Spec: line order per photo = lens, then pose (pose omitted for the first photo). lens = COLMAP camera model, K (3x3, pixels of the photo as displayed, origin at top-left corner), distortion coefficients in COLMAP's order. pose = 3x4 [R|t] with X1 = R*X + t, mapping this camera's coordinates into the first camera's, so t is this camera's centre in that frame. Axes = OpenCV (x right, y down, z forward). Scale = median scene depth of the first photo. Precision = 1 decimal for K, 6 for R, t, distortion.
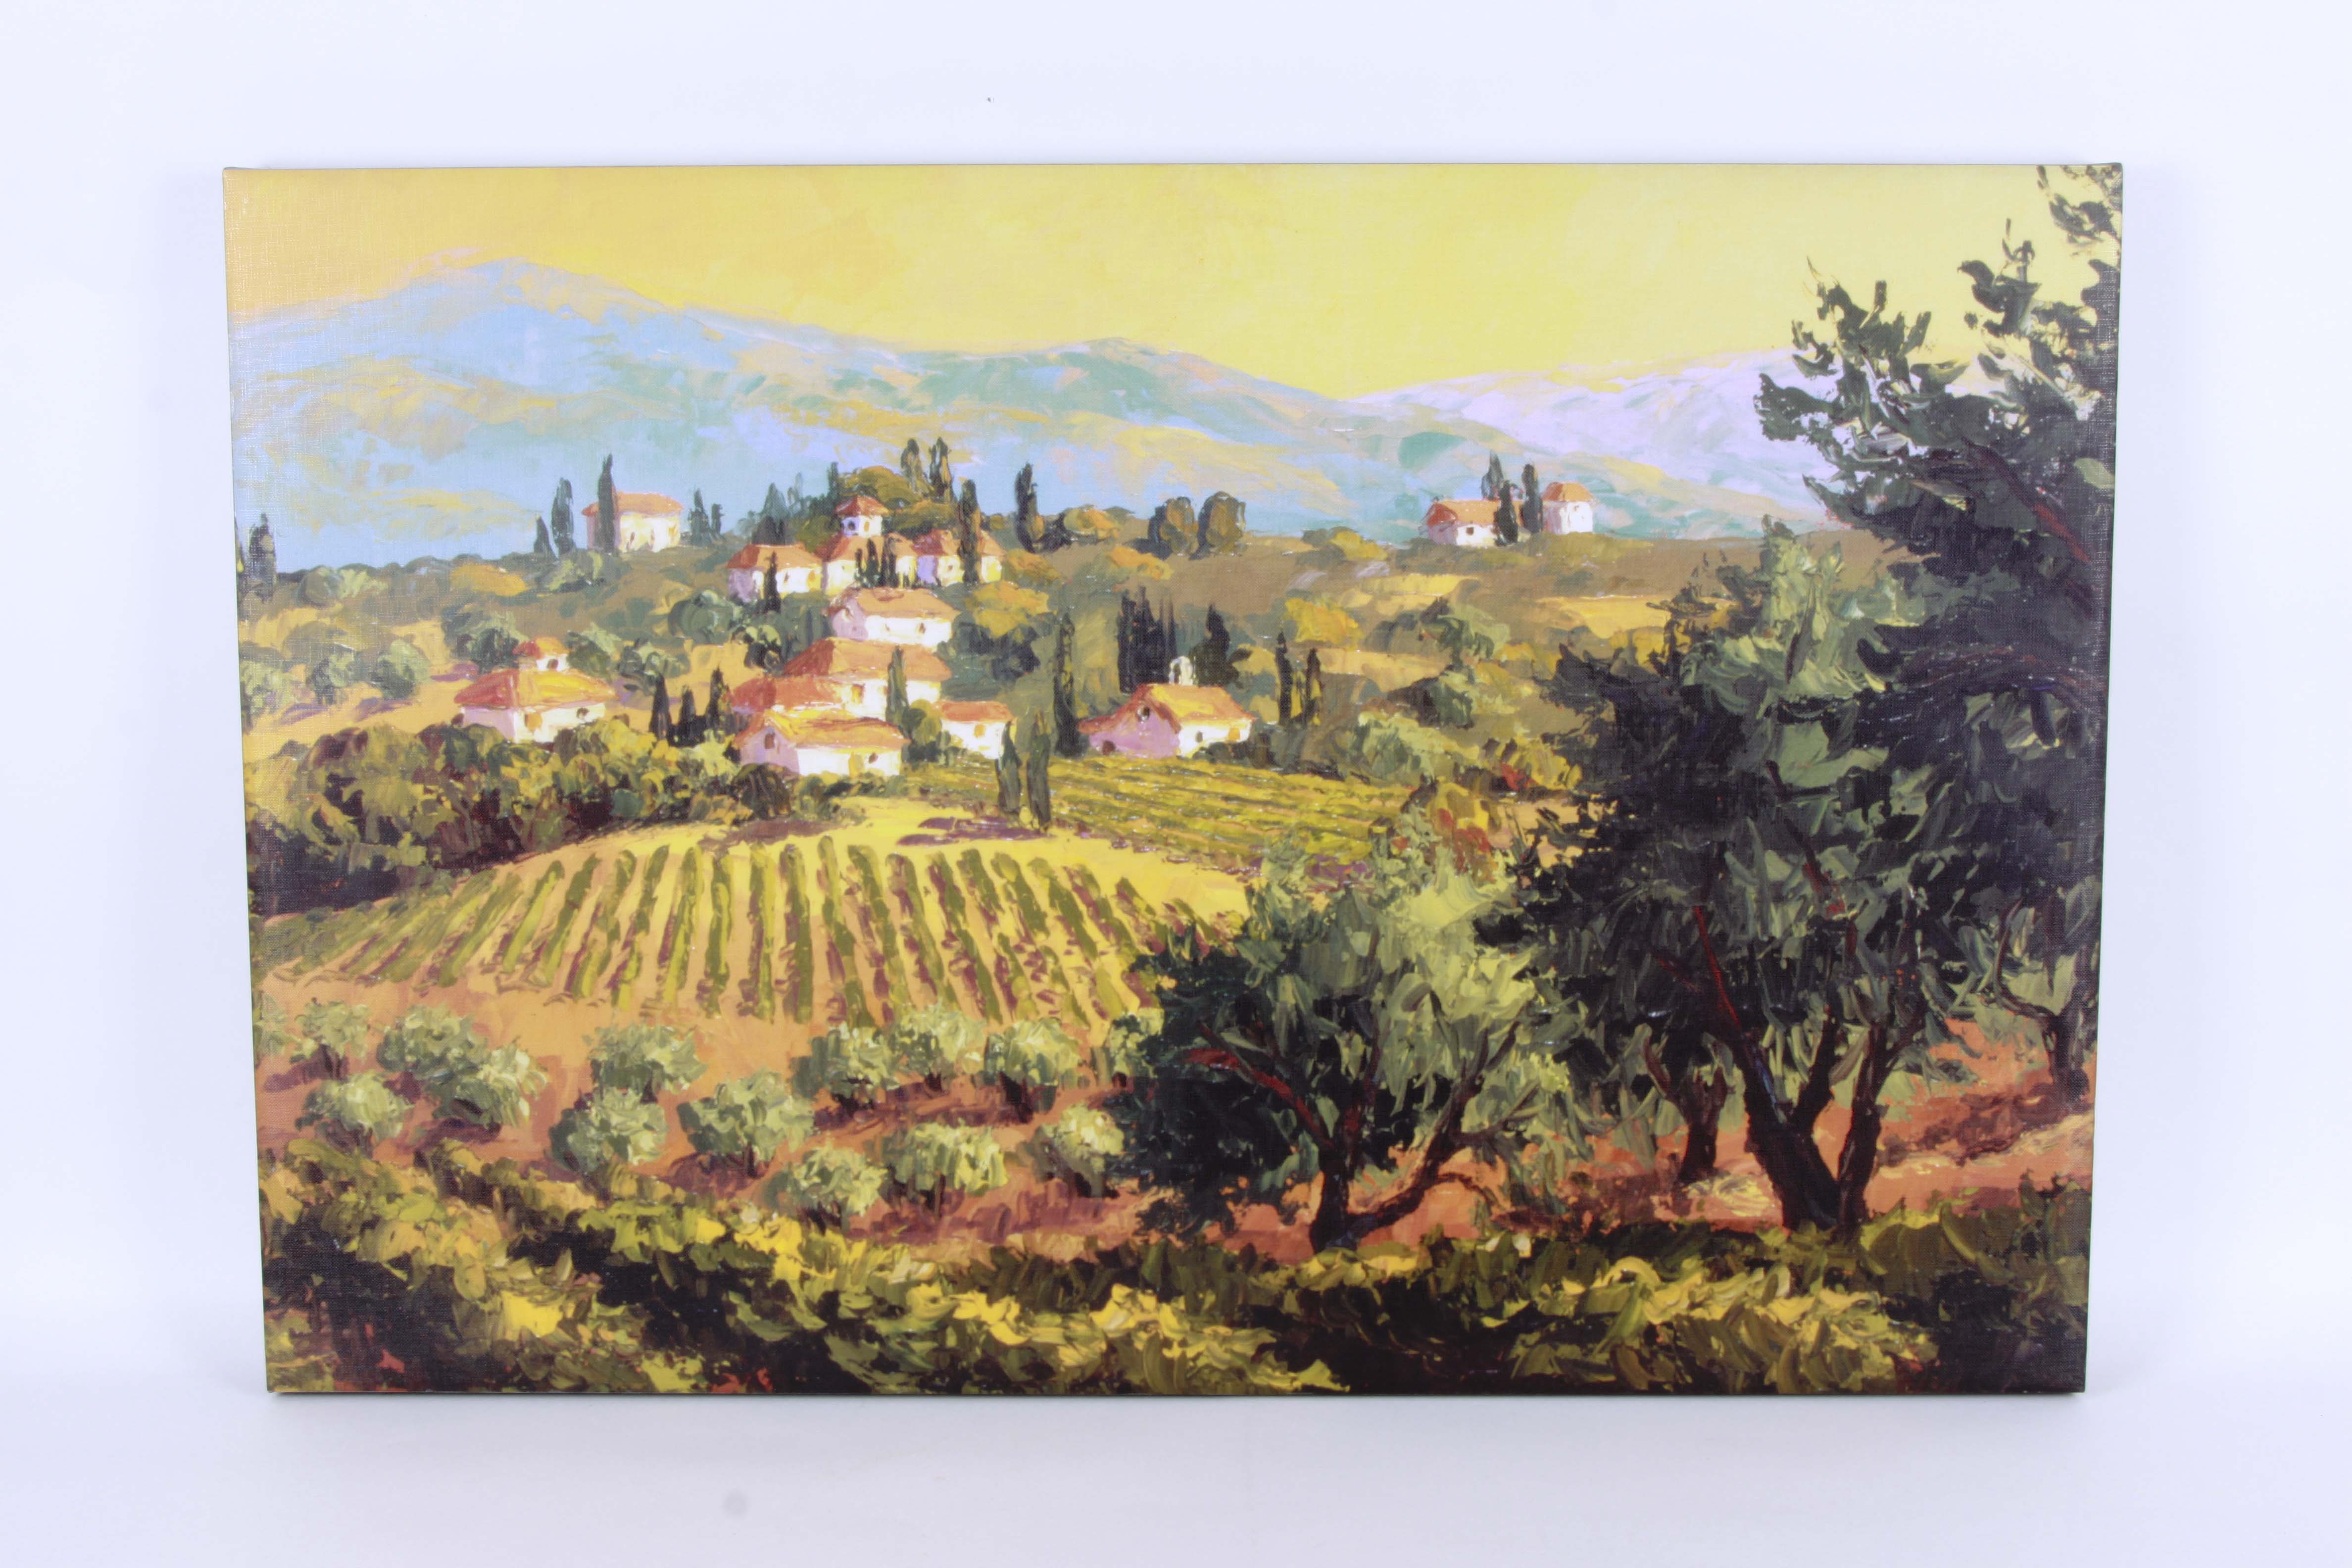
lens RADIAL K [[3700.2, 0, 1165.5], [0, 3700.2, 774.4], [0, 0, 1]] dist [-0.111378, 0.000000]
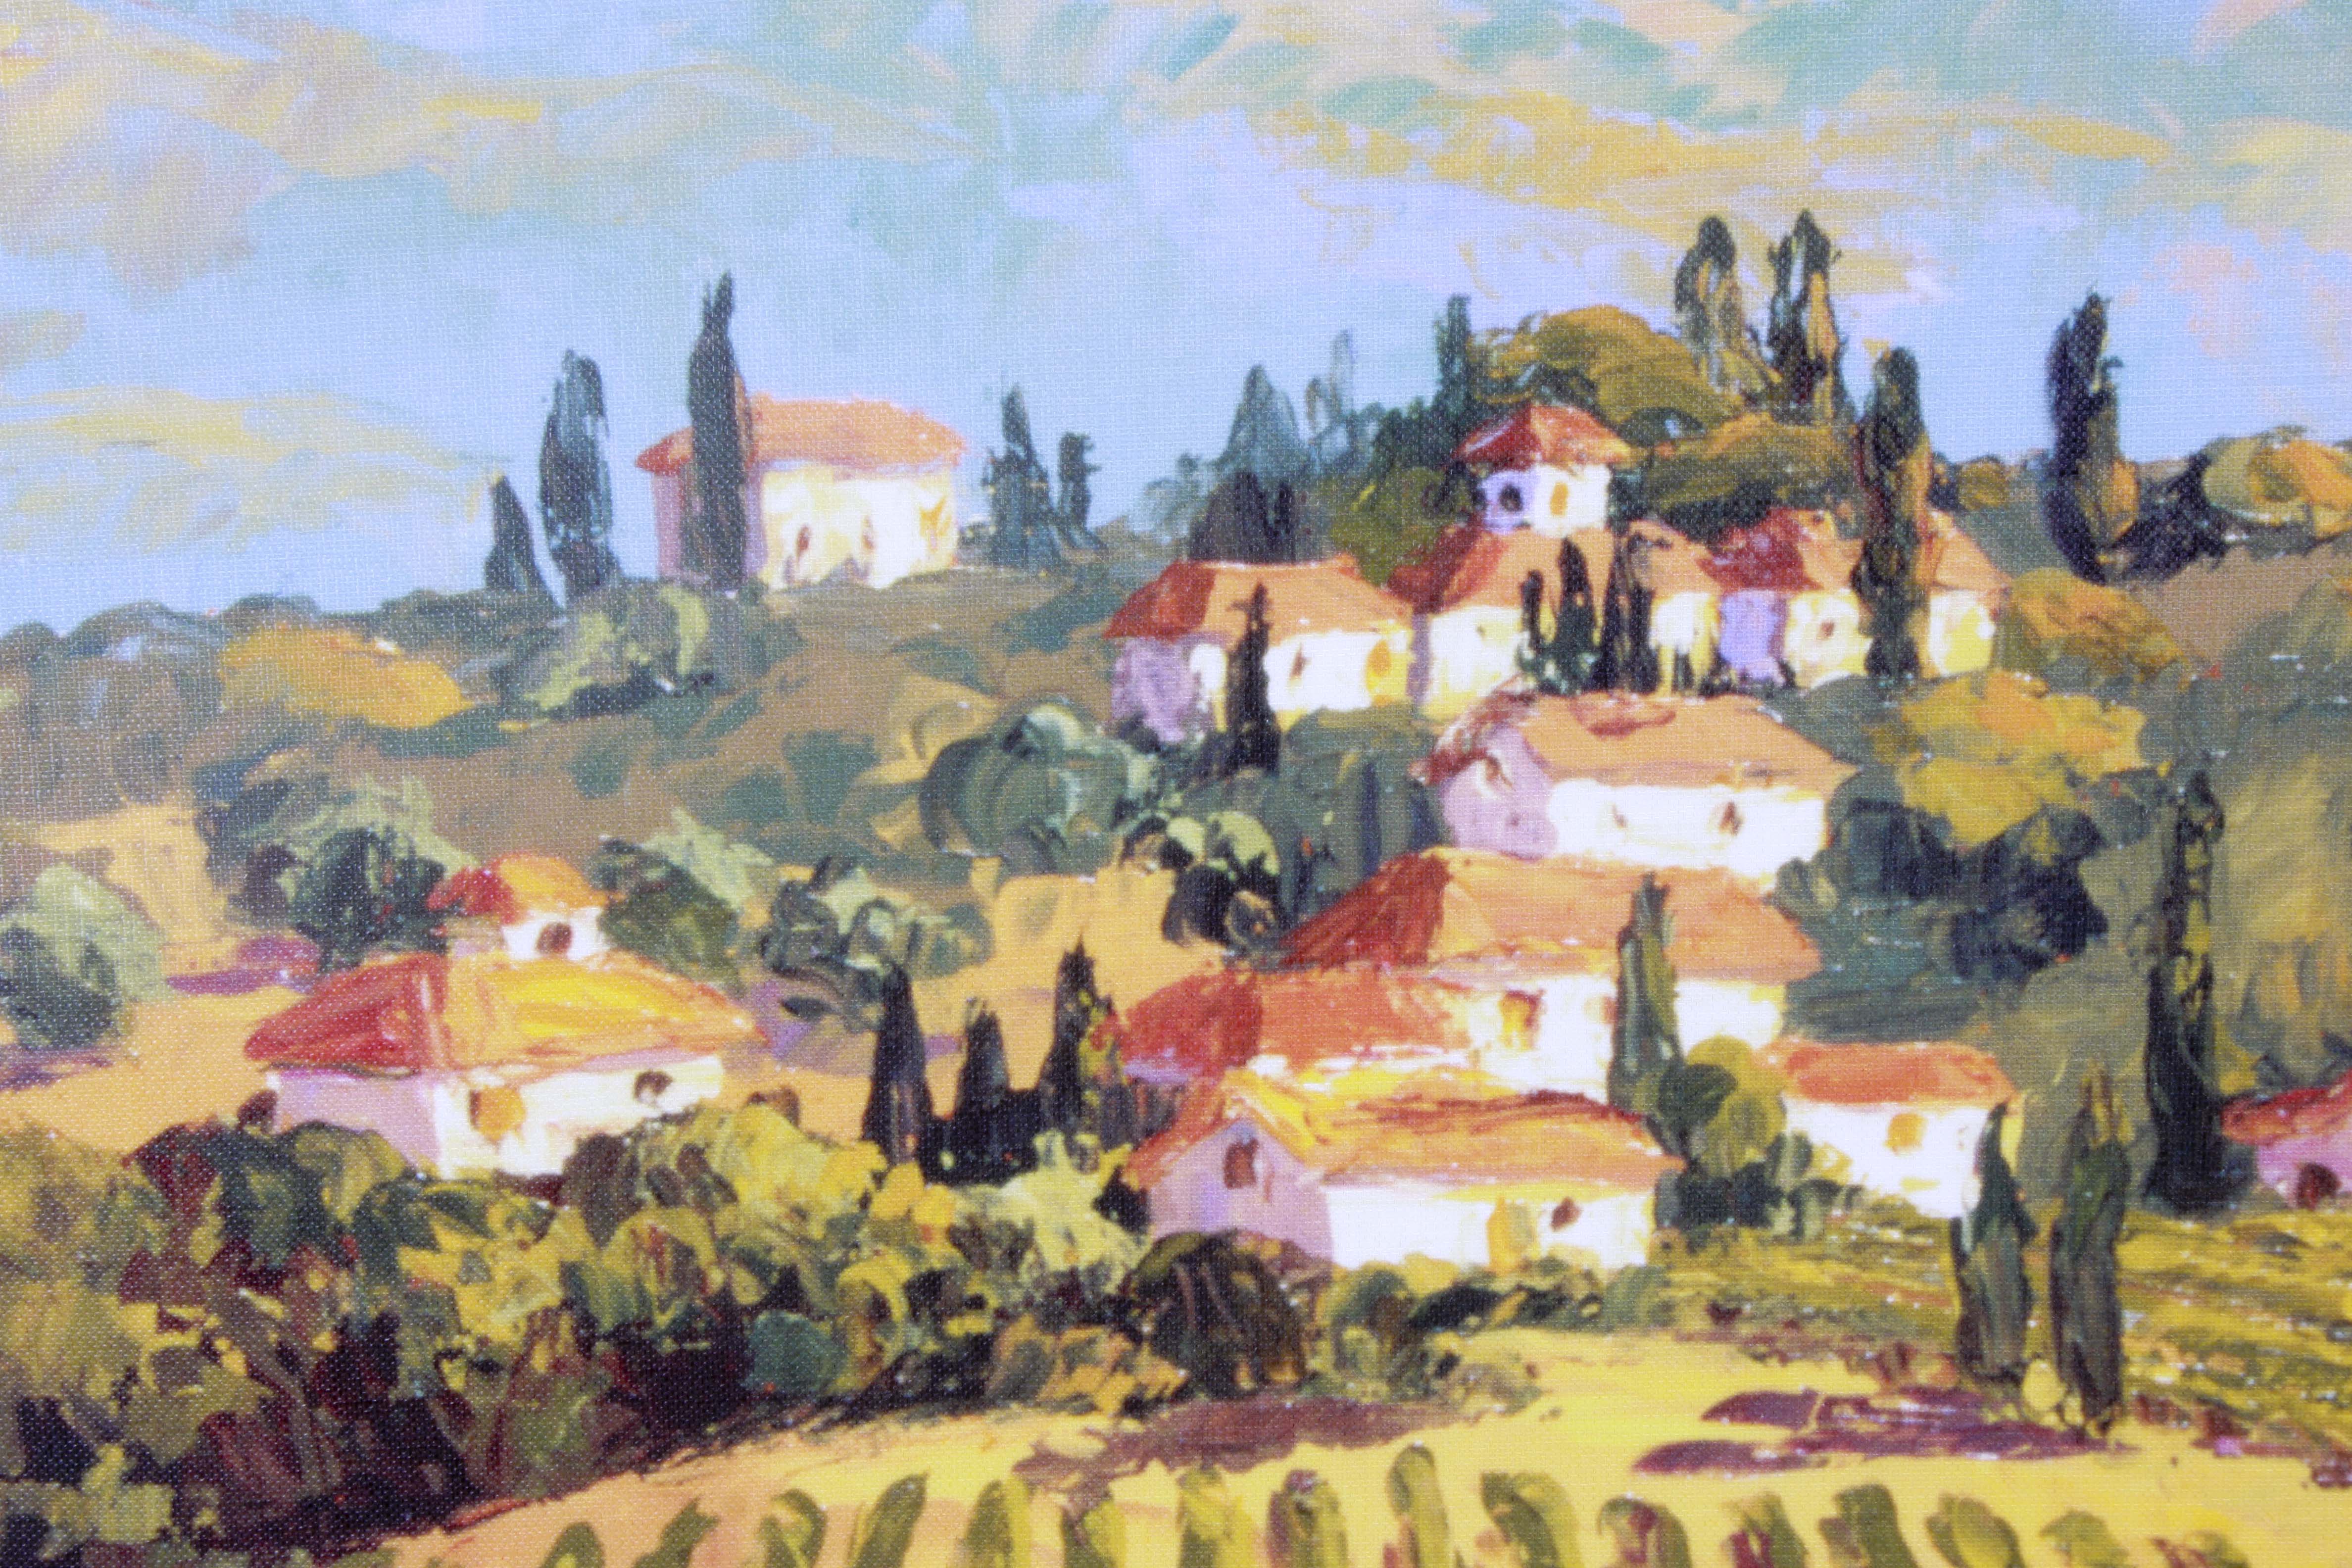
lens RADIAL K [[4795.5, 0, 1184.8], [0, 4795.5, 788.9], [0, 0, 1]] dist [0.032747, 0.000000]
pose [[0.999655, -0.006889, -0.025332, -0.101465], [0.009329, 0.995188, 0.097535, -0.081916], [0.024538, -0.097738, 0.994910, 0.592447]]
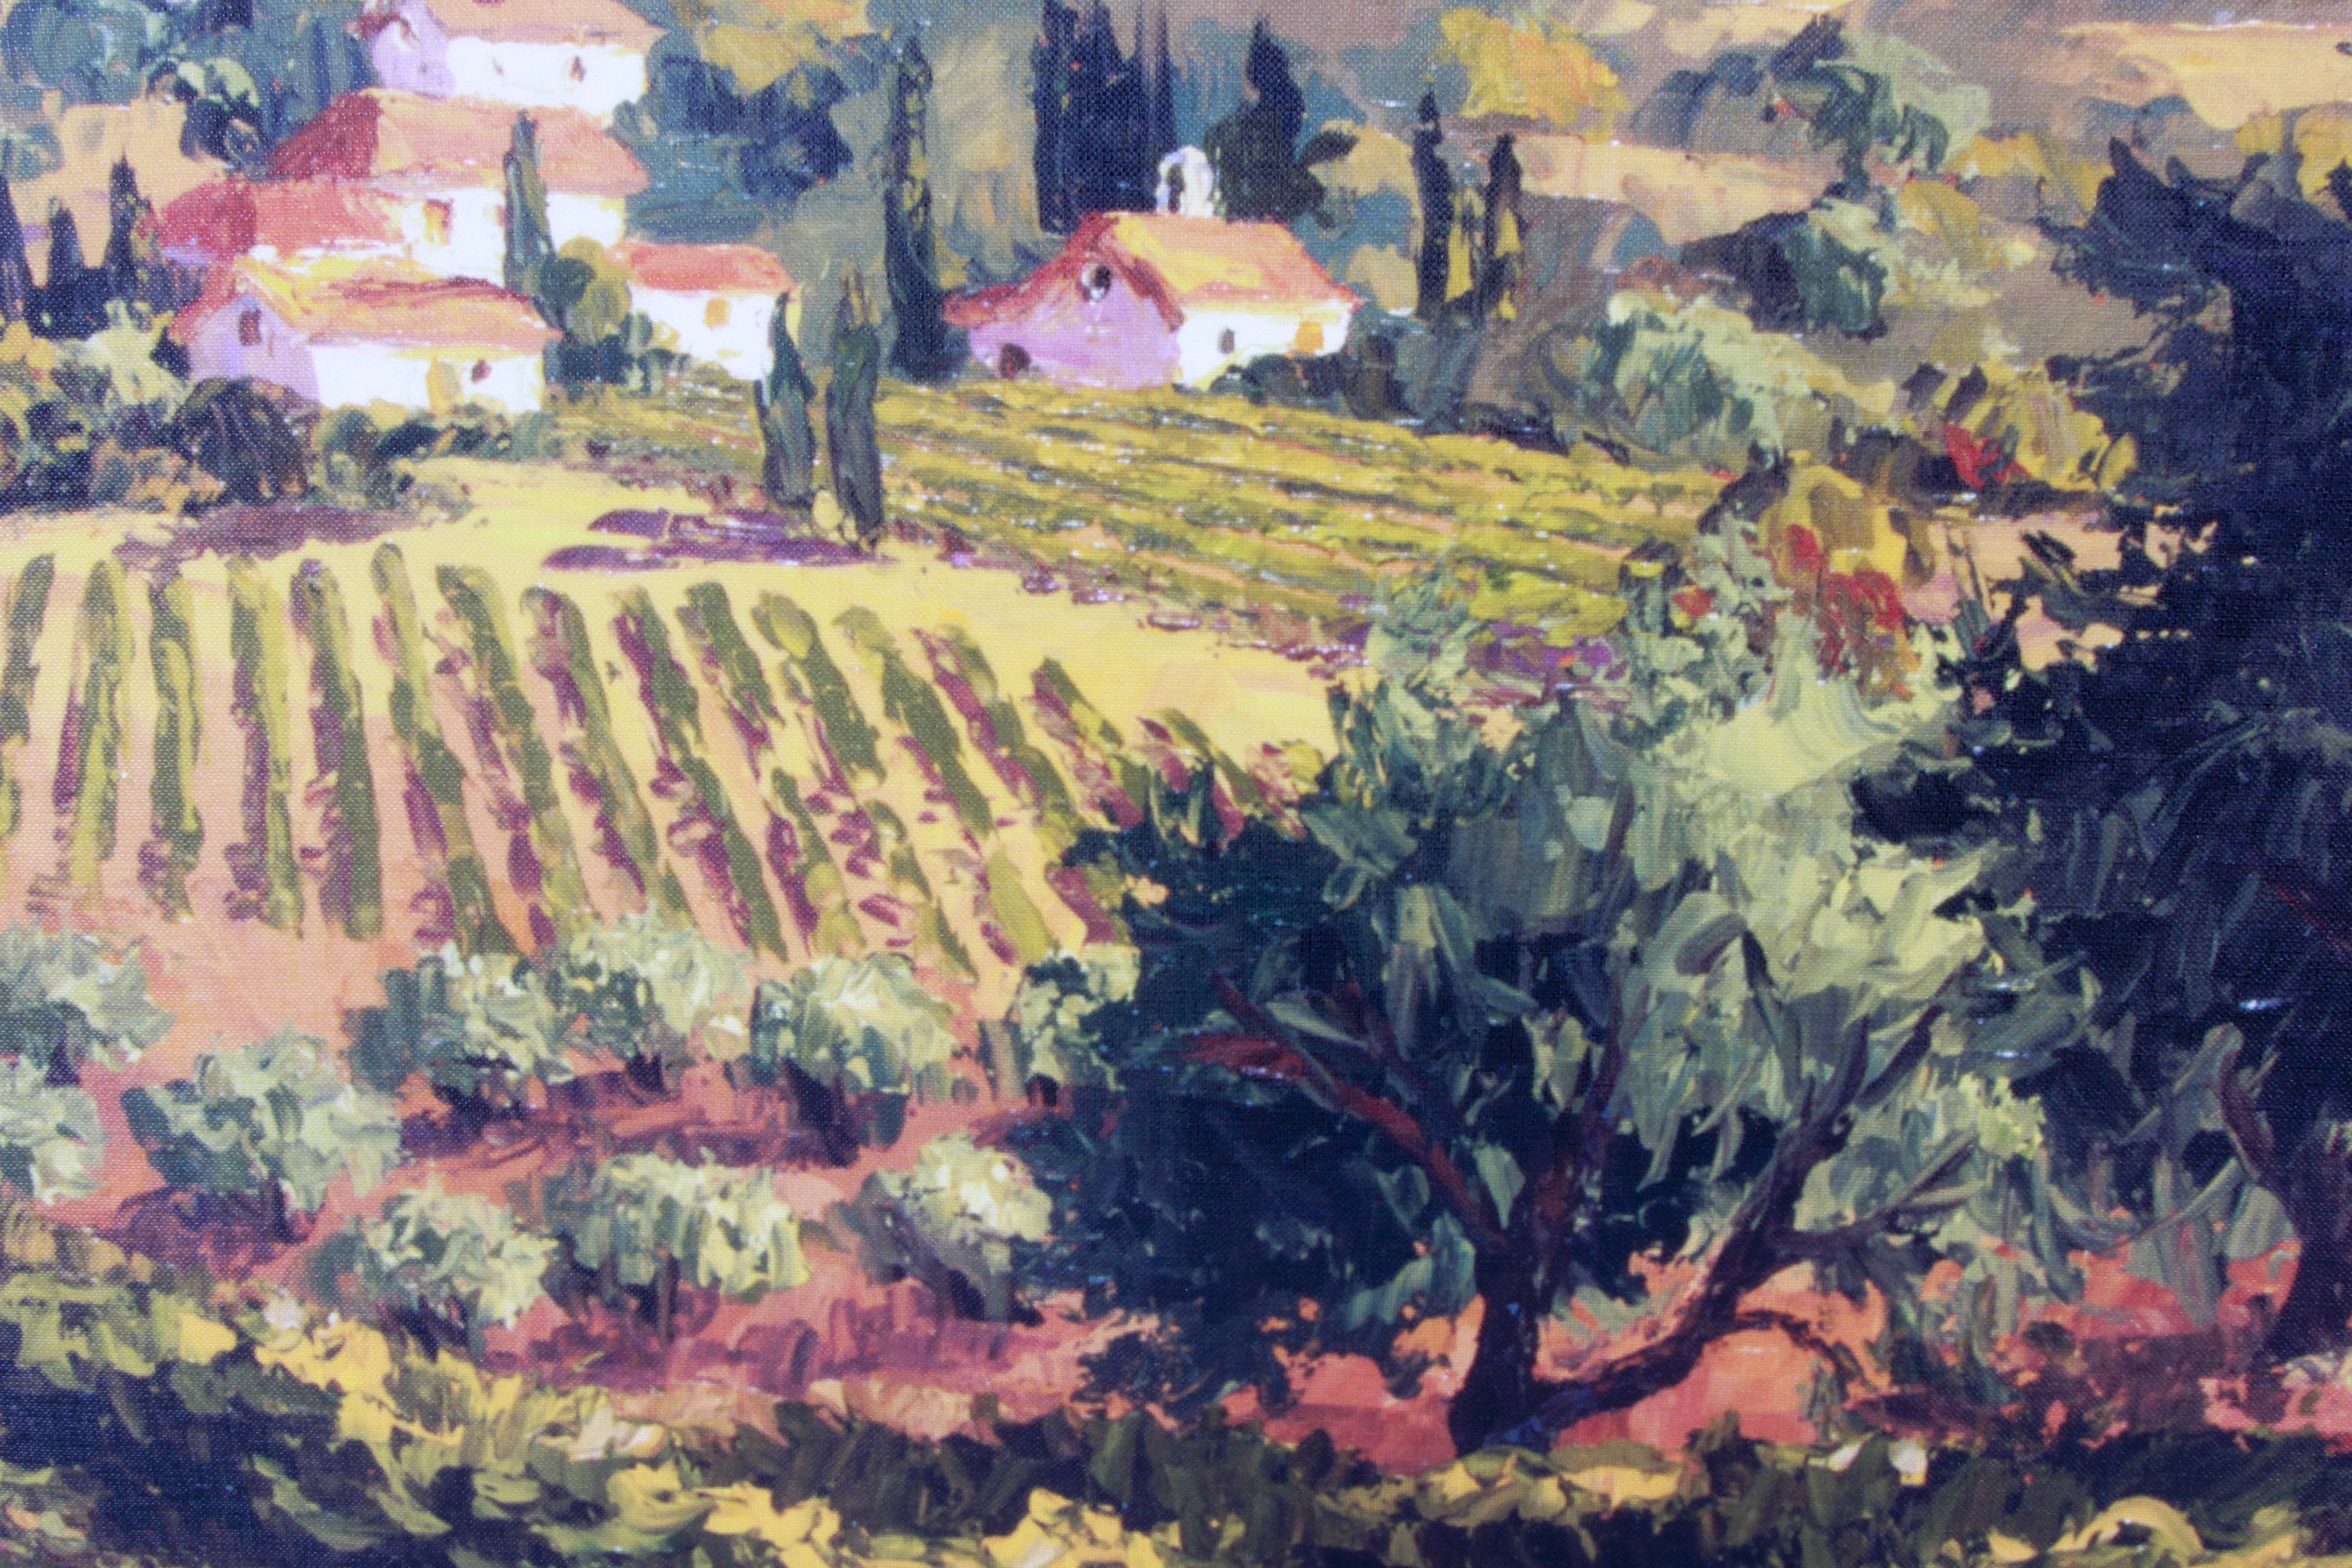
lens RADIAL K [[3078.5, 0, 1169.0], [0, 3078.5, 778.7], [0, 0, 1]] dist [-0.092225, 0.000000]
pose [[0.996166, 0.036622, -0.079444, 0.032207], [-0.021431, 0.982647, 0.184244, -0.025463], [0.084813, -0.181835, 0.979665, 0.646931]]
